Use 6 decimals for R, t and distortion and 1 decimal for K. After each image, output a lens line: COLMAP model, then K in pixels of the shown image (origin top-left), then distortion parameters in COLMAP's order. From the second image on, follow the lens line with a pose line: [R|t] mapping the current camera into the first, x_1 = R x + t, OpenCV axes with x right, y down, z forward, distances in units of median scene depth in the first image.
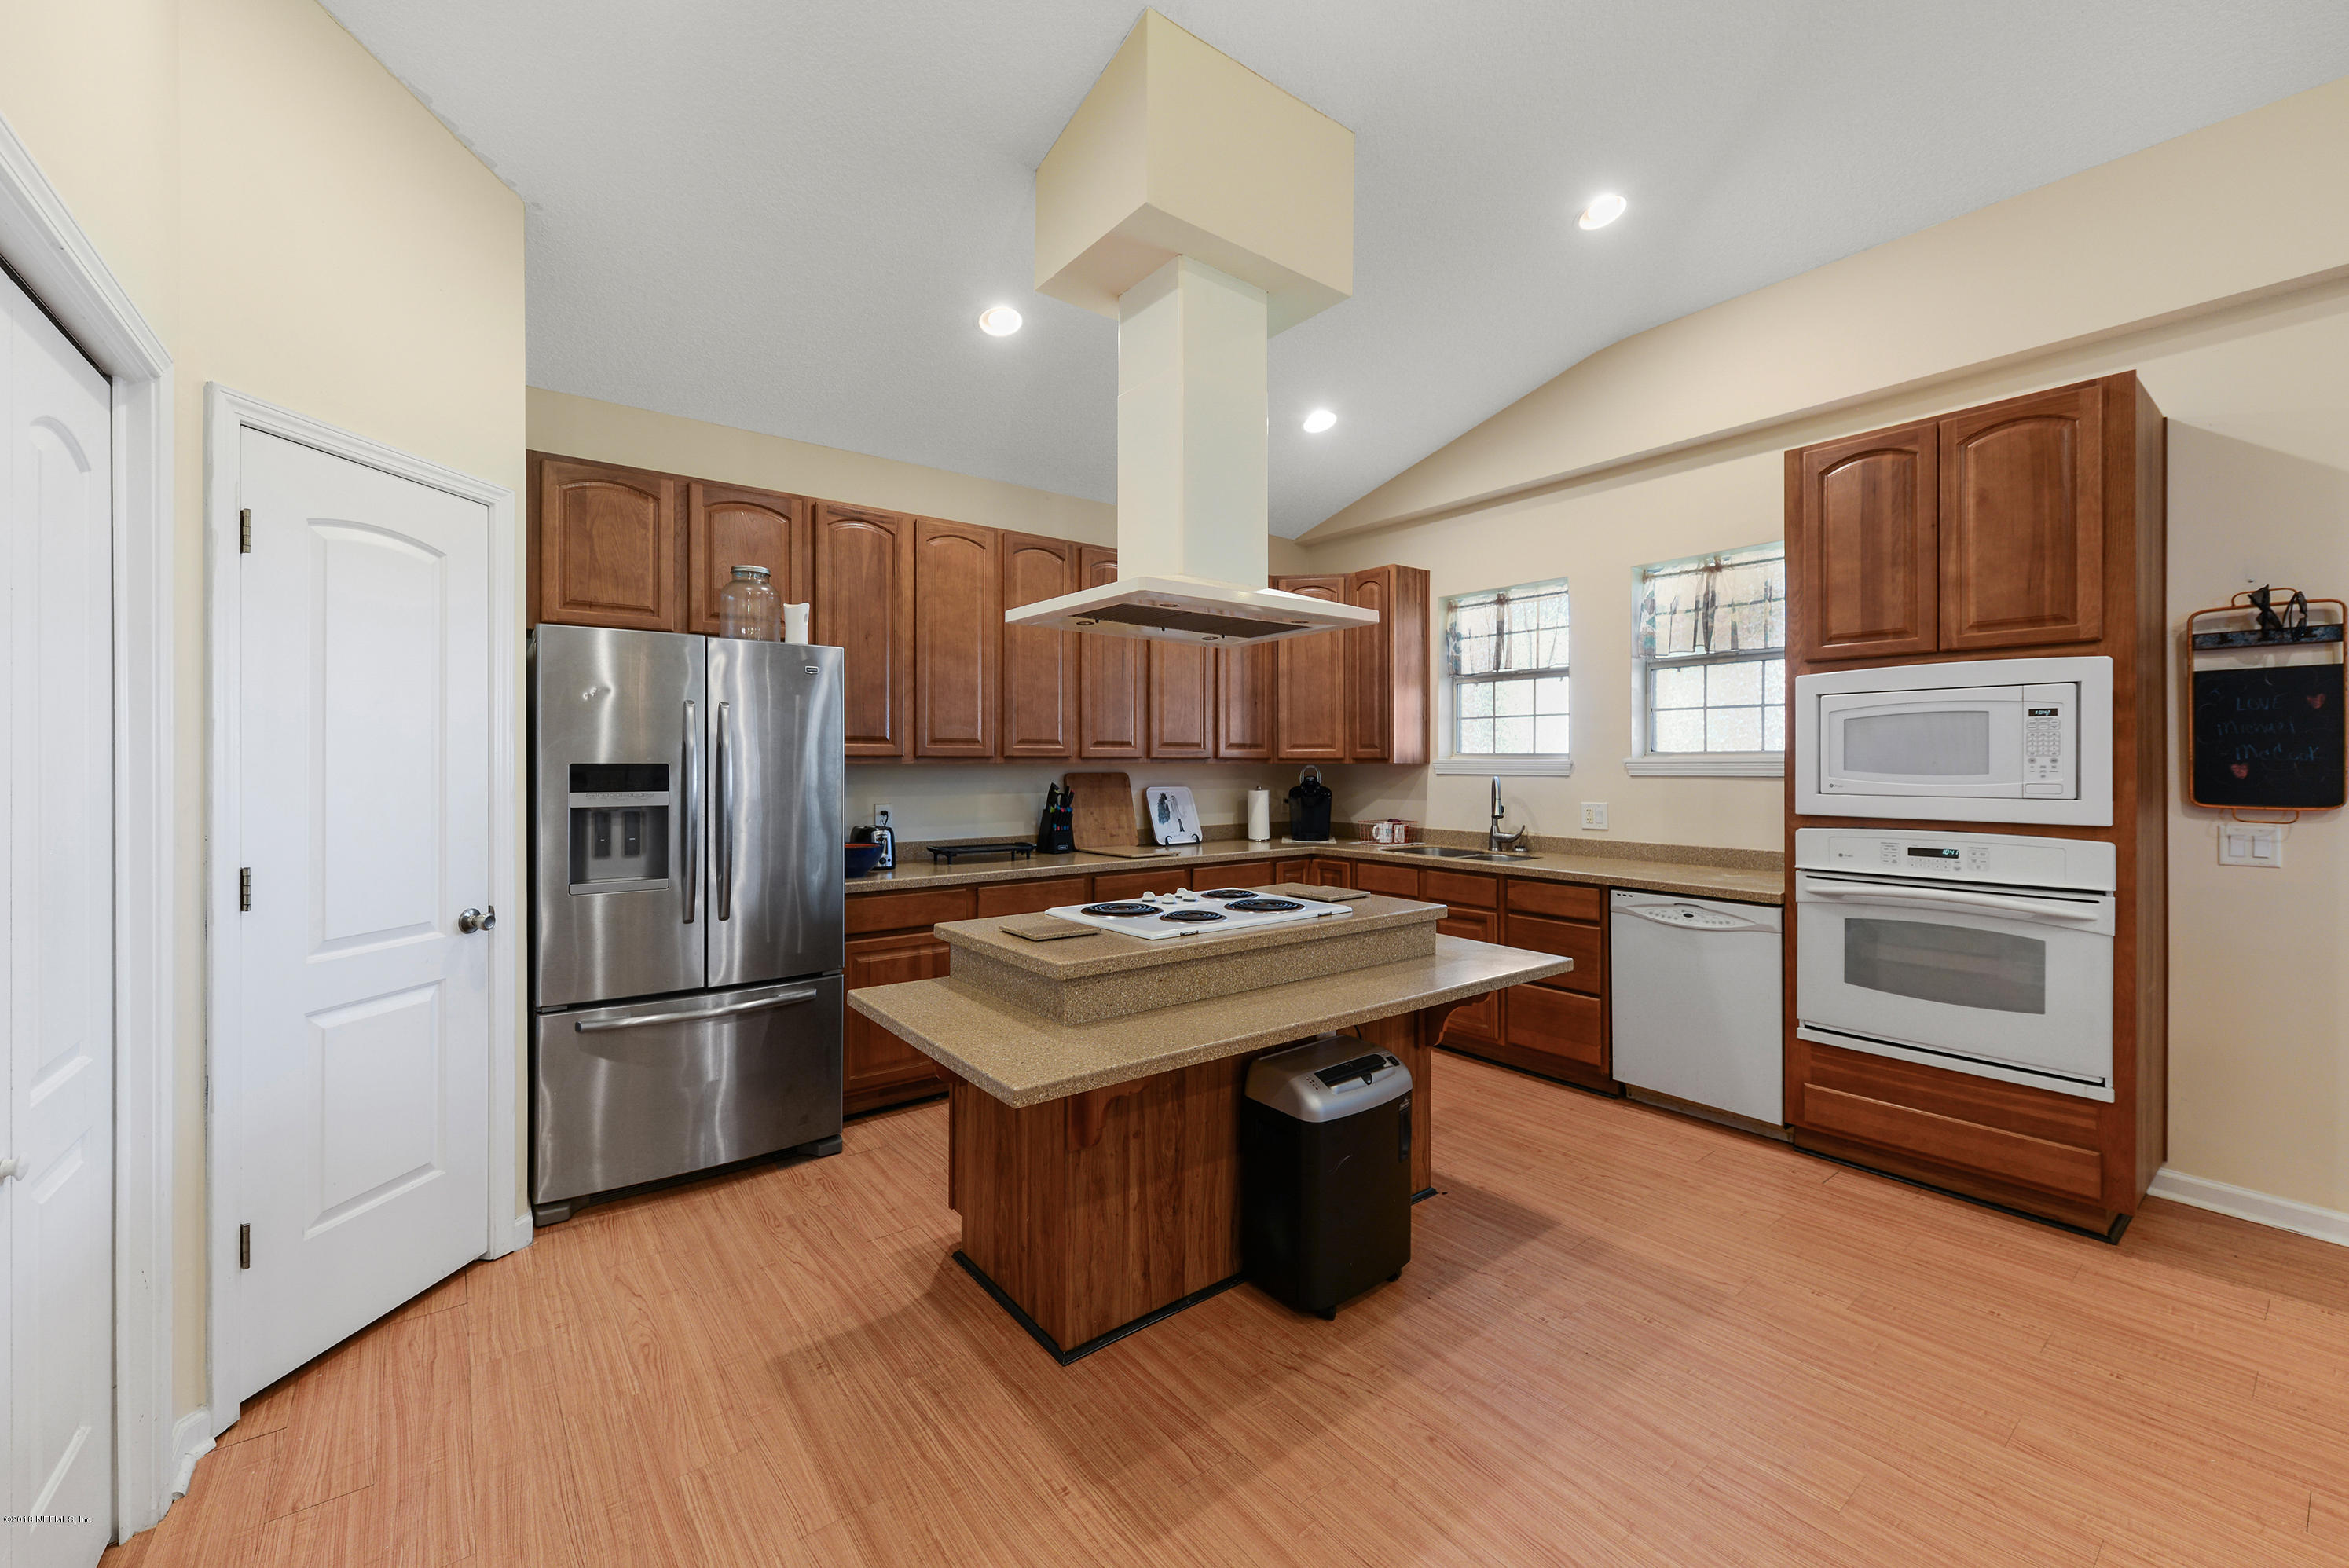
lens RADIAL K [[929.5, 0, 1149.6], [0, 929.5, 756.0], [0, 0, 1]] dist [0.002353, -0.001788]
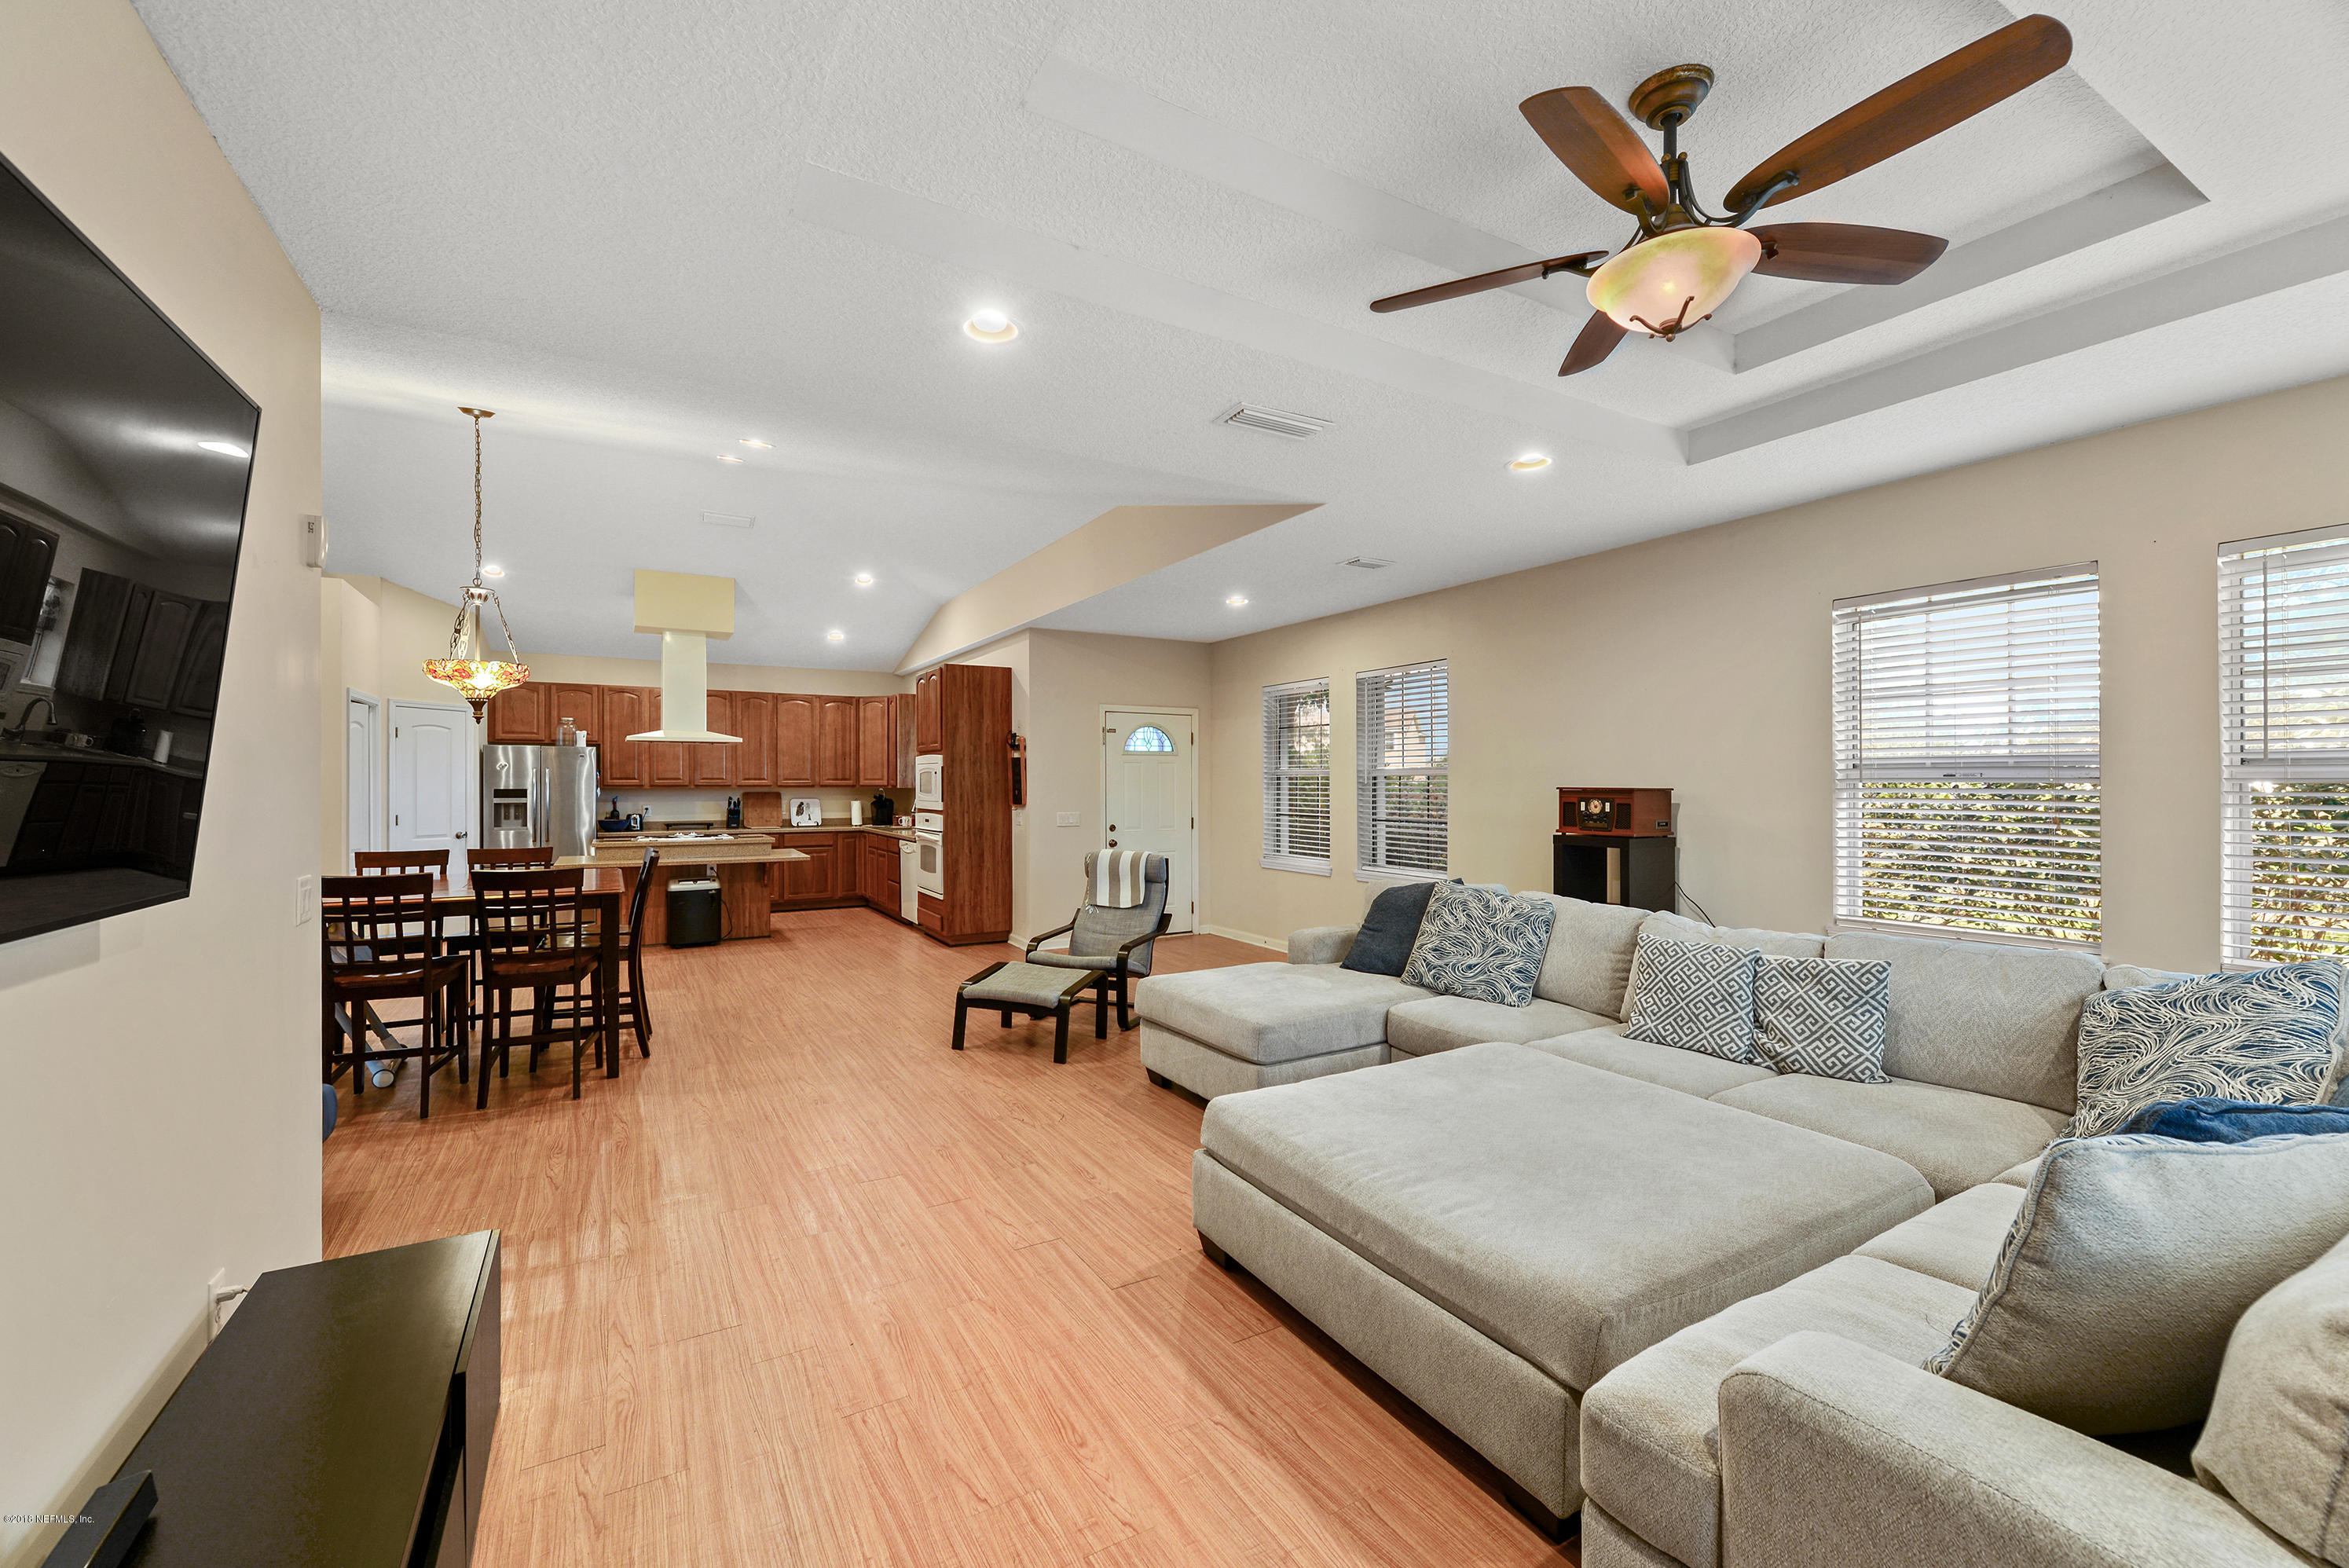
lens RADIAL K [[929.5, 0, 1158.9], [0, 929.5, 786.8], [0, 0, 1]] dist [0.002353, -0.001788]
pose [[0.994148, 0.001262, -0.108023, 1.729808], [0.000102, 0.999920, 0.012614, -0.034449], [0.108030, -0.012551, 0.994068, -1.668103]]
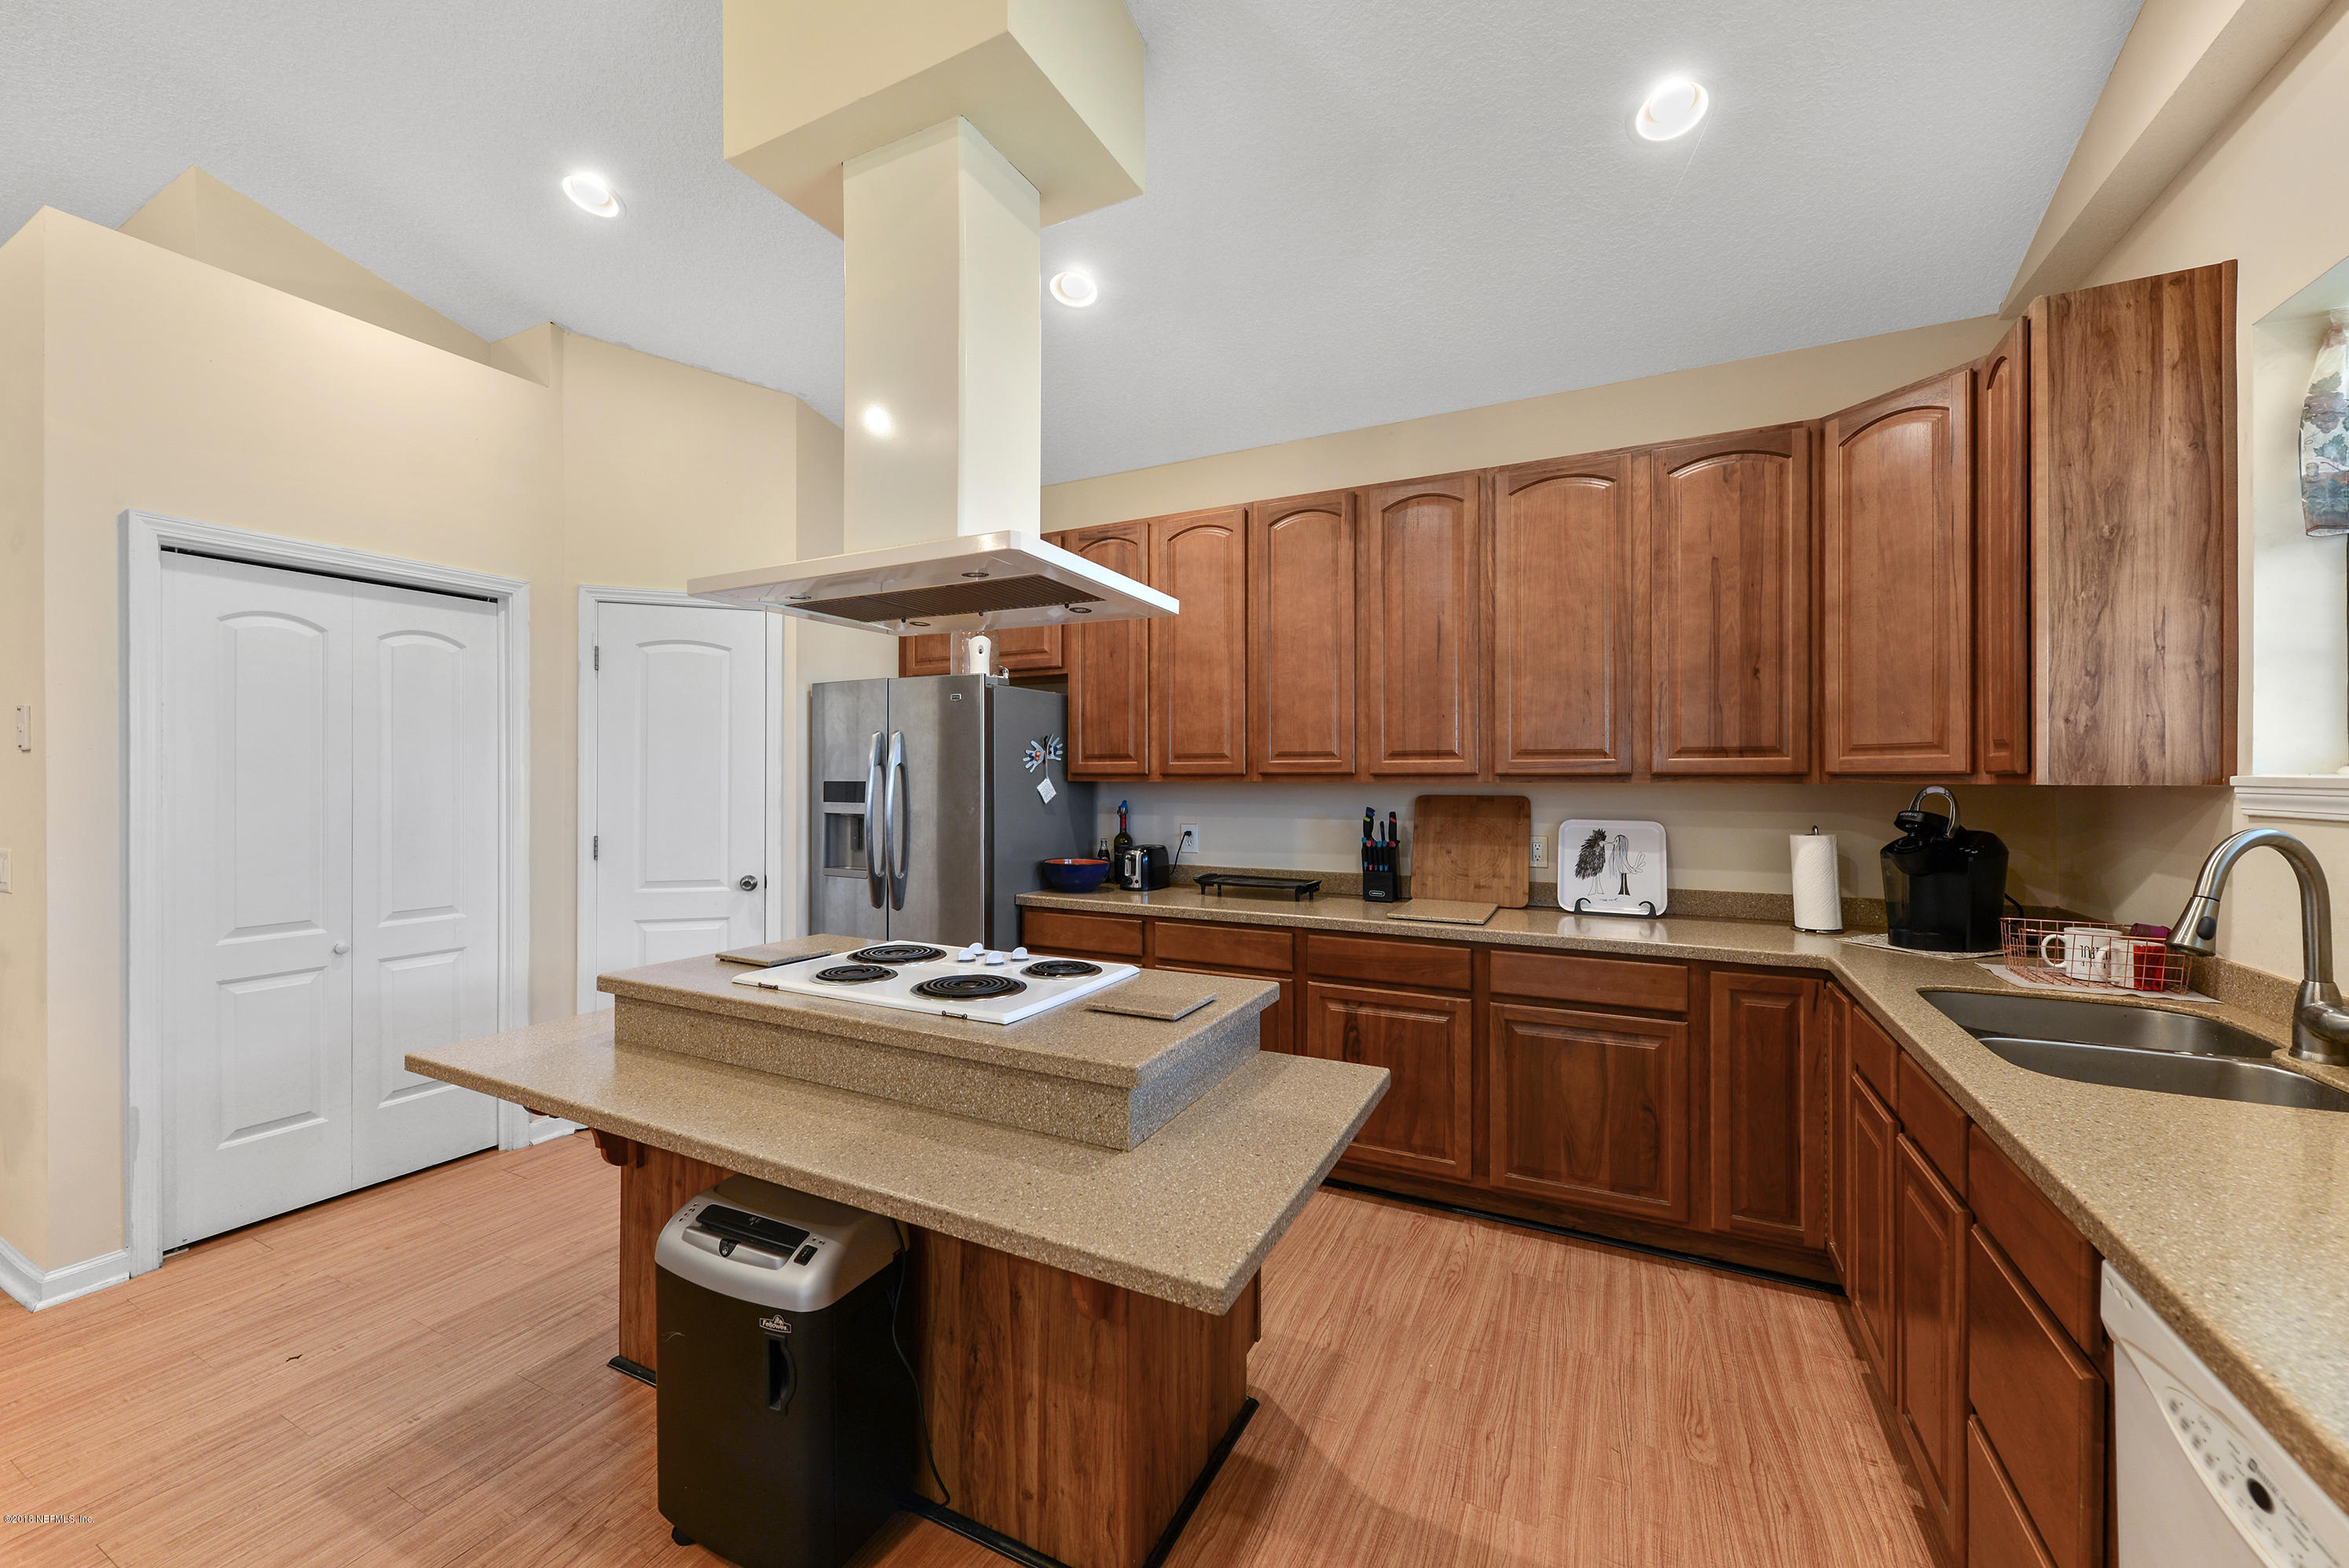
lens RADIAL K [[929.5, 0, 1141.6], [0, 929.5, 772.1], [0, 0, 1]] dist [0.002353, -0.001788]
pose [[0.421481, -0.004552, -0.906826, 0.747855], [0.006282, 0.999978, -0.002100, 0.000370], [0.906816, -0.004812, 0.421500, 0.749571]]
